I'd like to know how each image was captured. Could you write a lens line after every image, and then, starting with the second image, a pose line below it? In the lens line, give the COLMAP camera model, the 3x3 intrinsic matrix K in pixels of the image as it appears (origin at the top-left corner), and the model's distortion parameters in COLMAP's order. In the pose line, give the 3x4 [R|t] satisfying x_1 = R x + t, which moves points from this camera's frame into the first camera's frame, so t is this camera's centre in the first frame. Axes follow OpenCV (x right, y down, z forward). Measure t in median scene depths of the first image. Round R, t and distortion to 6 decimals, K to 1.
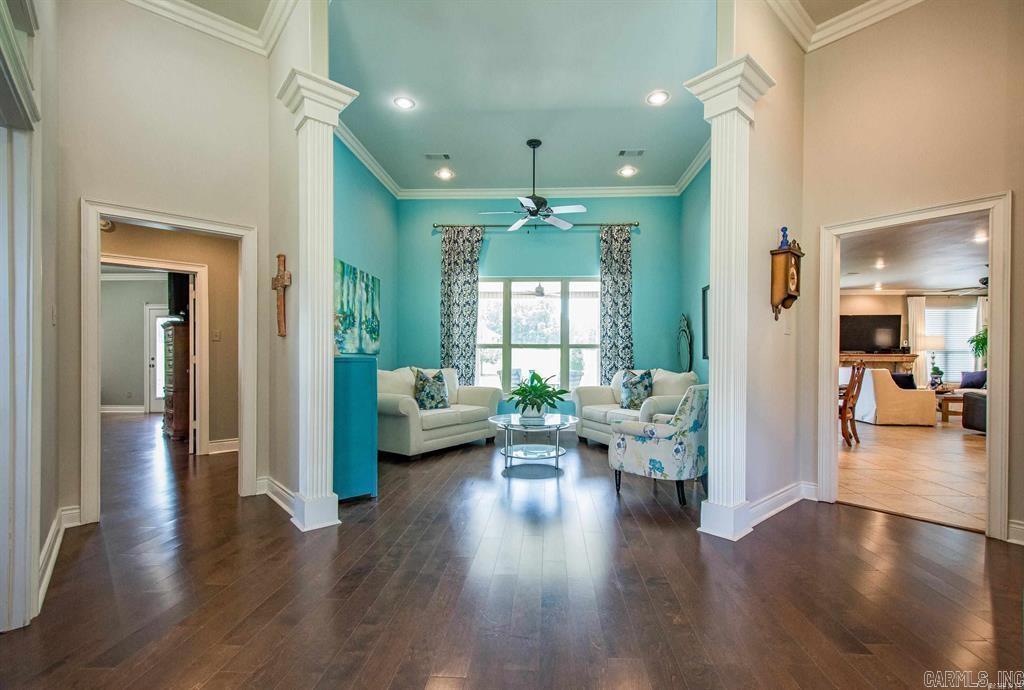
lens RADIAL K [[458.2, 0, 527.3], [0, 458.2, 361.2], [0, 0, 1]] dist [0.020820, -0.012242]
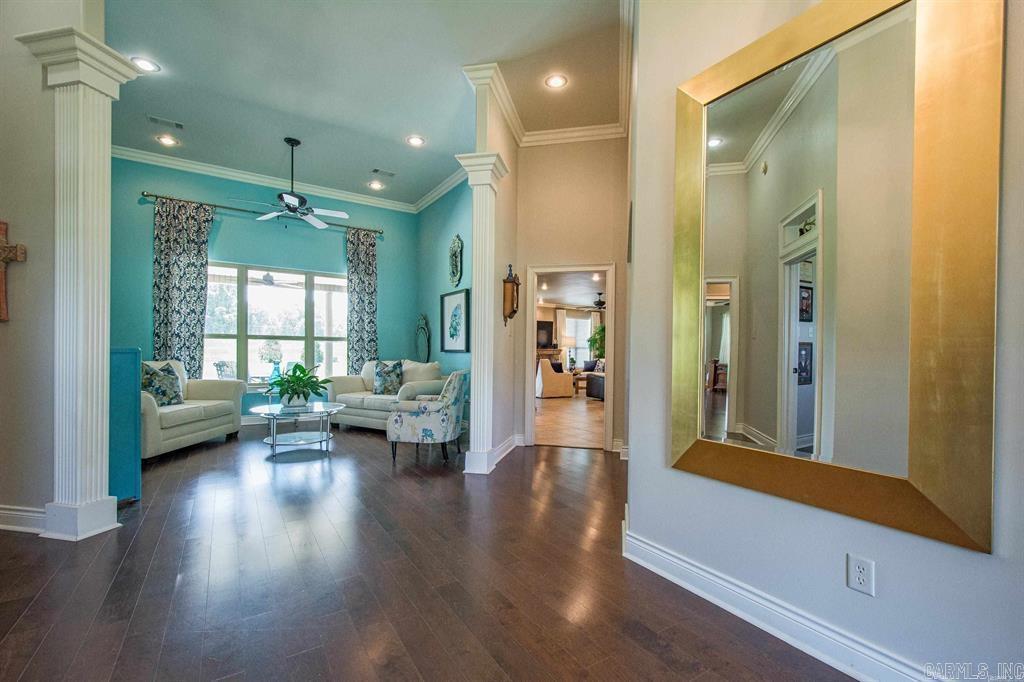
lens RADIAL K [[444.9, 0, 520.5], [0, 444.9, 356.6], [0, 0, 1]] dist [0.020747, -0.008895]
pose [[0.810790, -0.000345, 0.585337, -0.140668], [-0.004285, 0.999970, 0.006525, -0.000477], [-0.585322, -0.007798, 0.810764, -0.104590]]
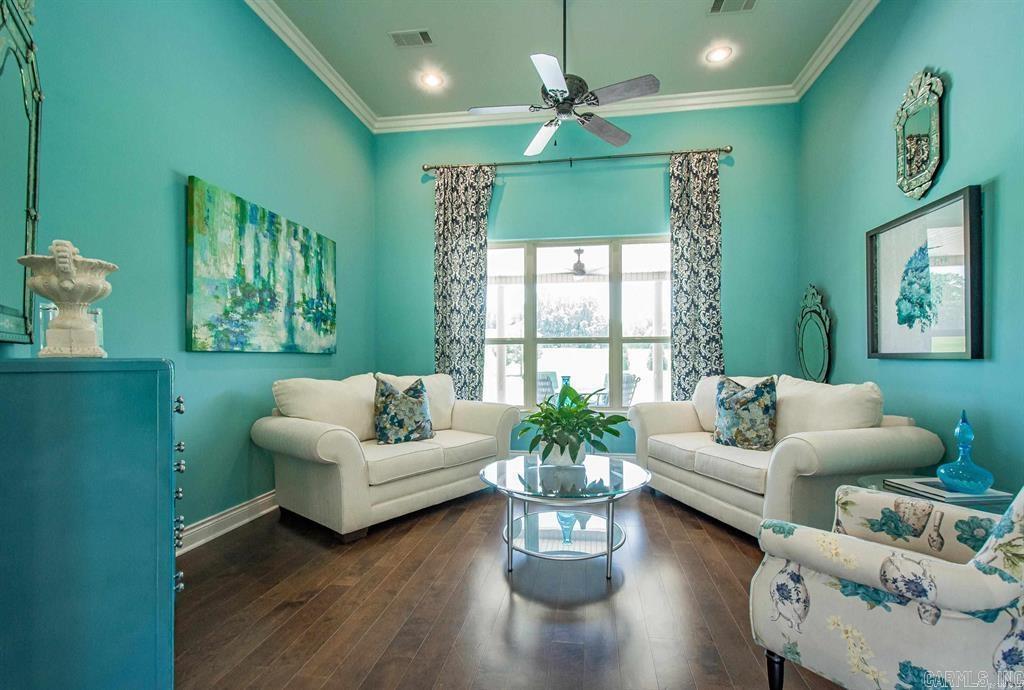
lens RADIAL K [[458.2, 0, 527.3], [0, 458.2, 361.2], [0, 0, 1]] dist [0.020820, -0.012242]
pose [[0.995731, -0.005081, -0.092162, 0.016860], [0.005180, 0.999986, 0.000843, -0.003508], [0.092157, -0.001317, 0.995744, 0.366137]]
